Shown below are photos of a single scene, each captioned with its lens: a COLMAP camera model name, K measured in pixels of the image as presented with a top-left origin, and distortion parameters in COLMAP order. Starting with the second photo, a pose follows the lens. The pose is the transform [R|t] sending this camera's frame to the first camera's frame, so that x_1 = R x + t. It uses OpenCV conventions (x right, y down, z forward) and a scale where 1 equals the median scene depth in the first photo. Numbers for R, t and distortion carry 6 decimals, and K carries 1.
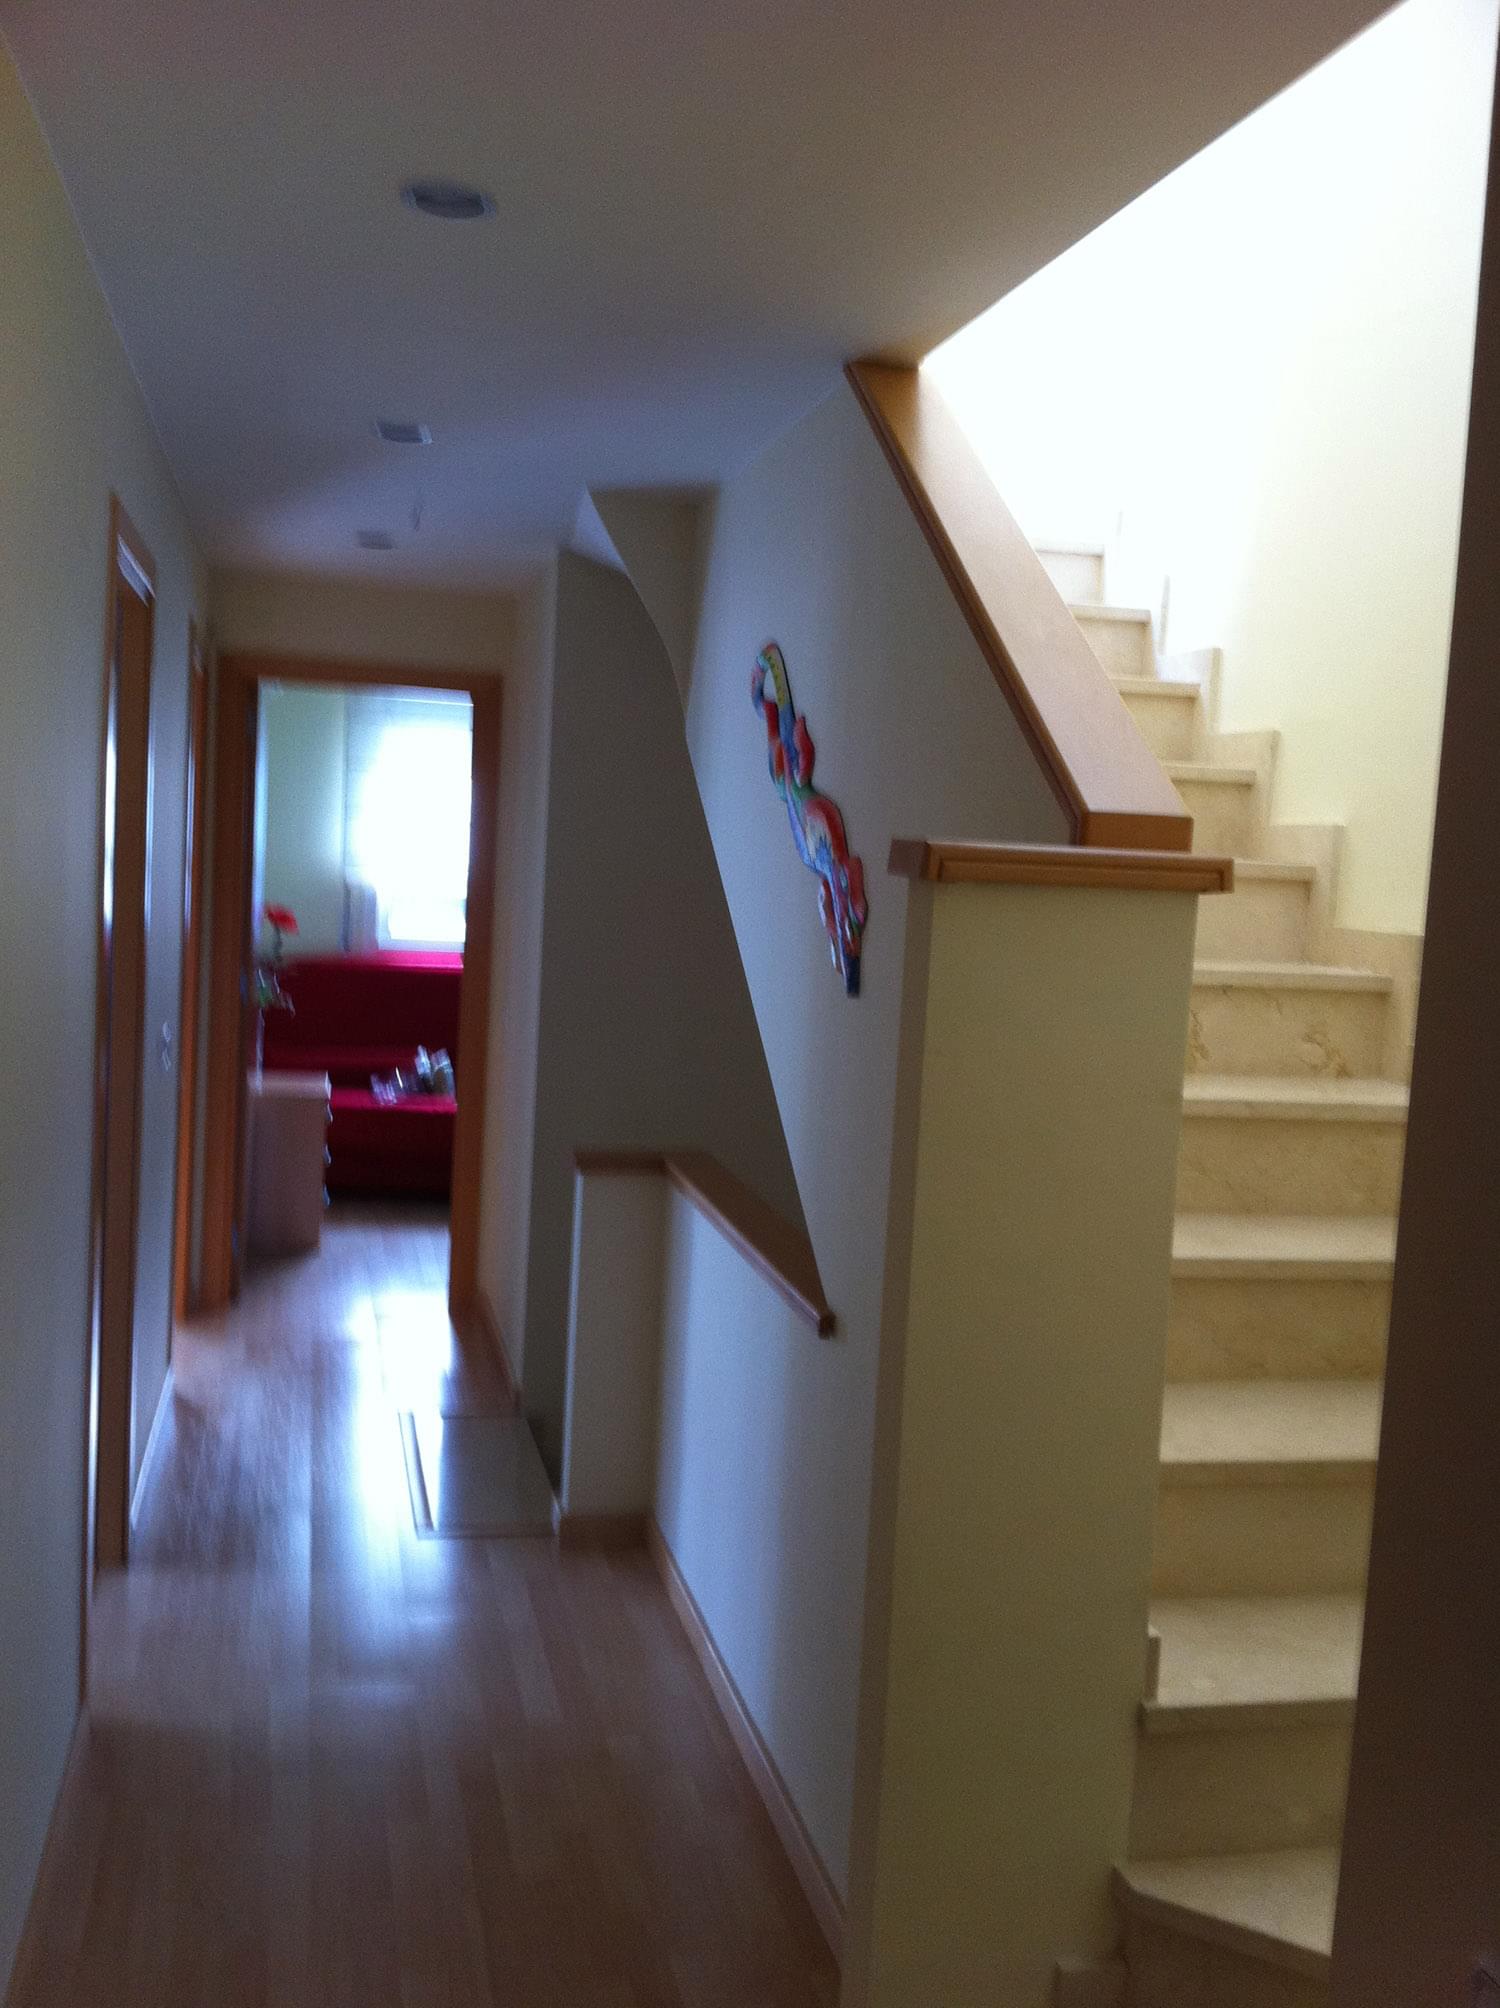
lens RADIAL K [[1879.3, 0, 758.8], [0, 1879.3, 988.7], [0, 0, 1]] dist [-0.019369, 0.000000]
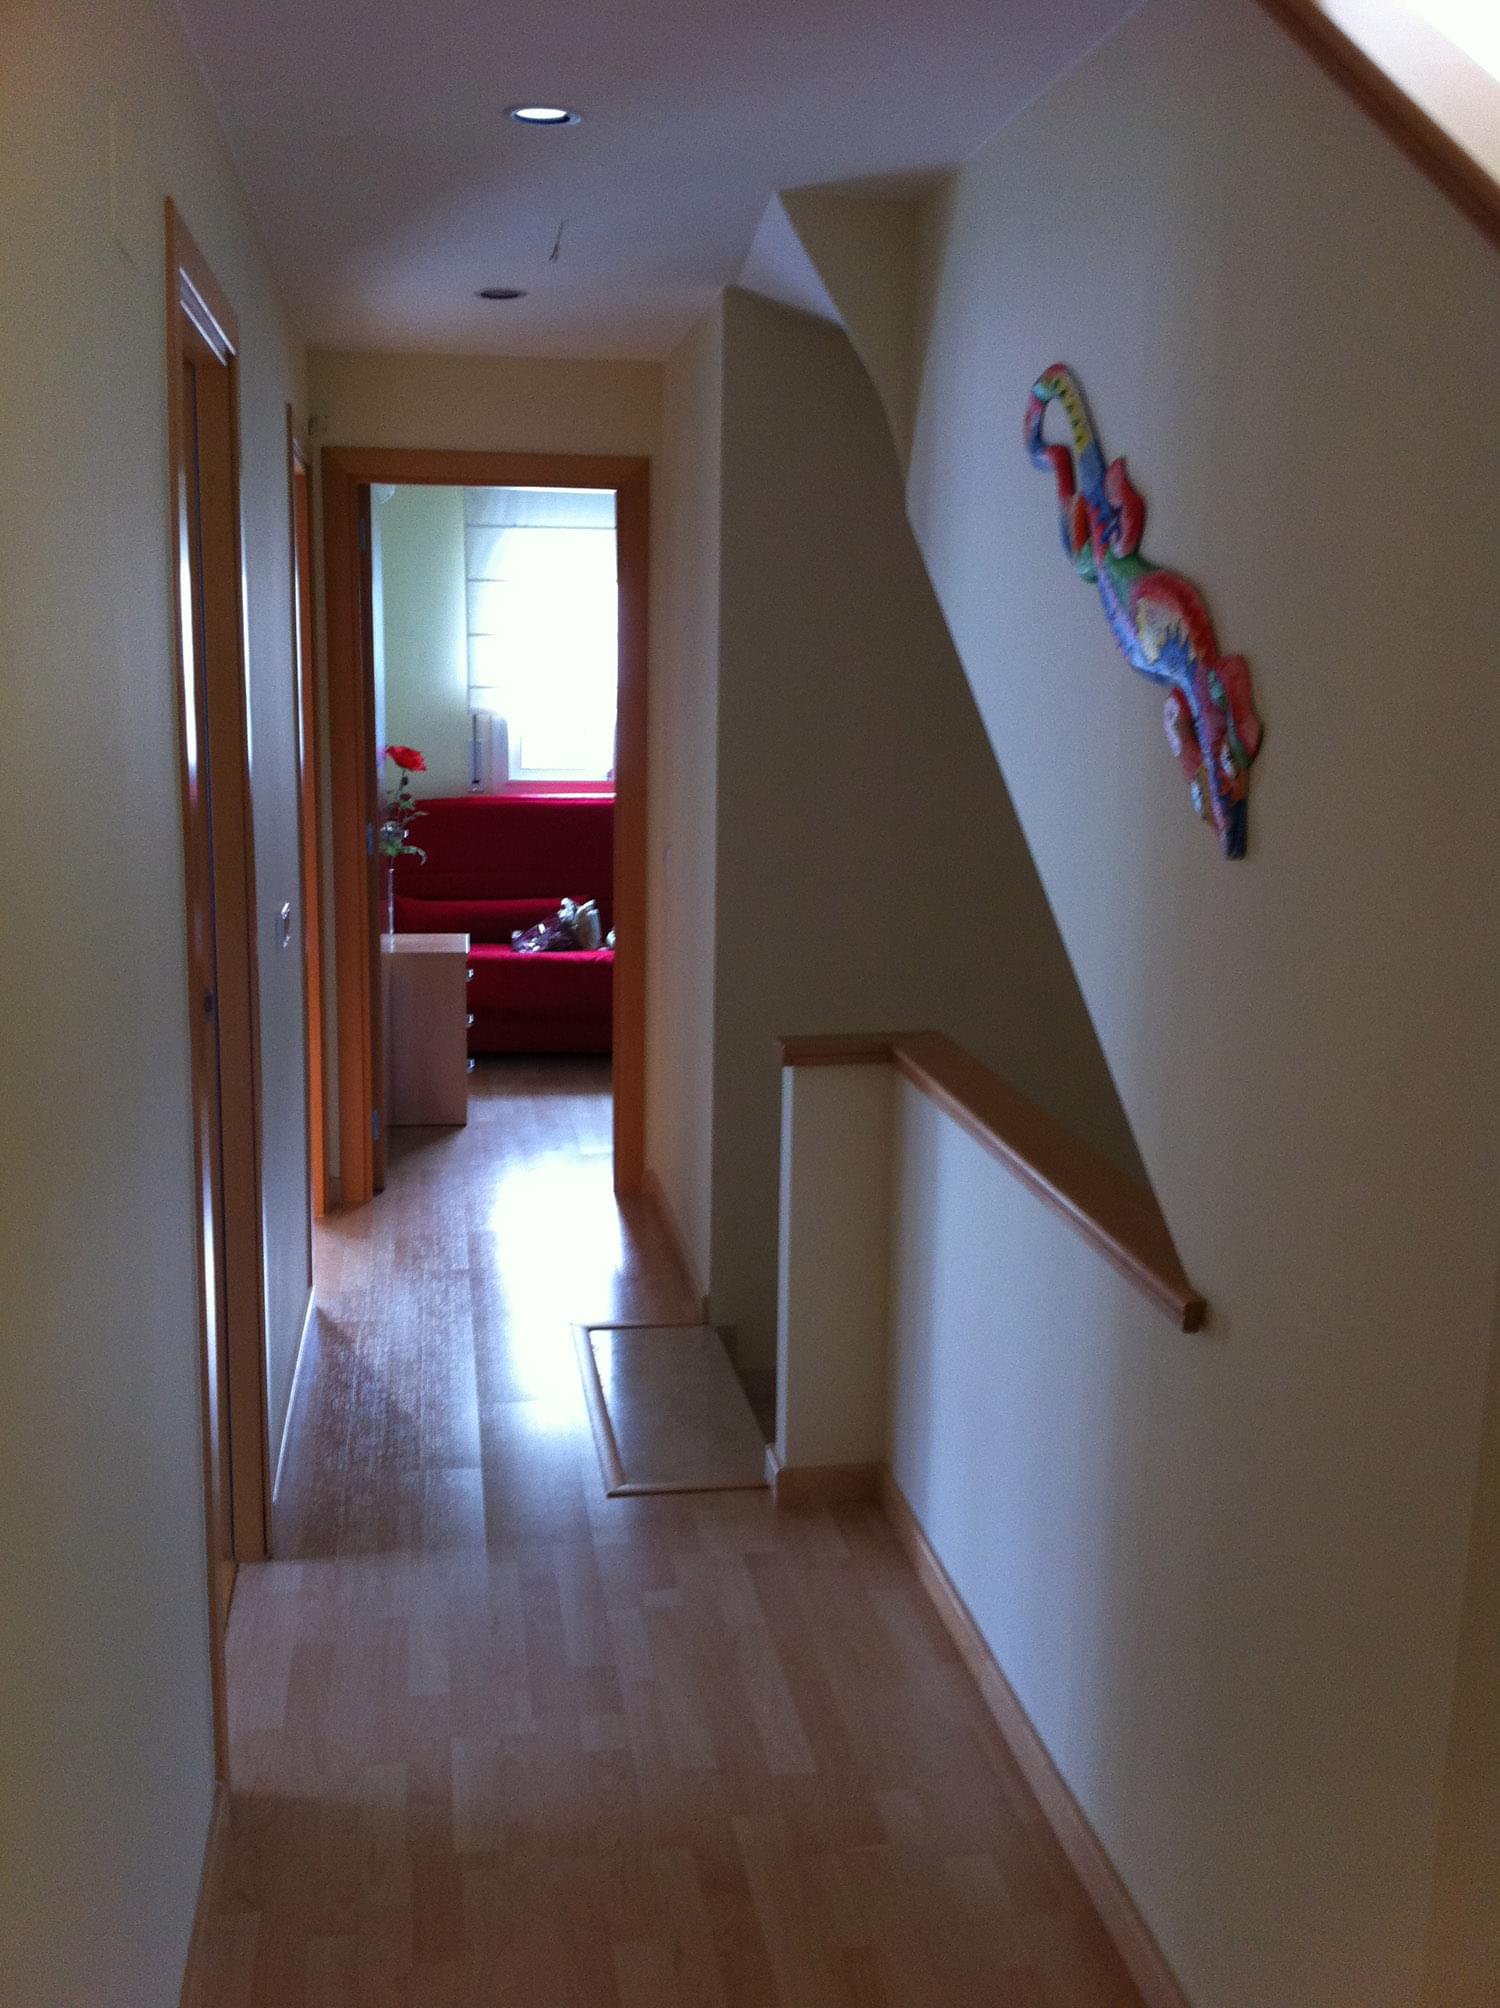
lens RADIAL K [[1879.3, 0, 751.5], [0, 1879.3, 1022.1], [0, 0, 1]] dist [-0.019369, 0.000000]
pose [[0.997195, -0.024274, -0.070796, -0.052867], [0.032162, 0.993131, 0.112500, -0.012668], [0.067579, -0.114461, 0.991126, 0.191161]]
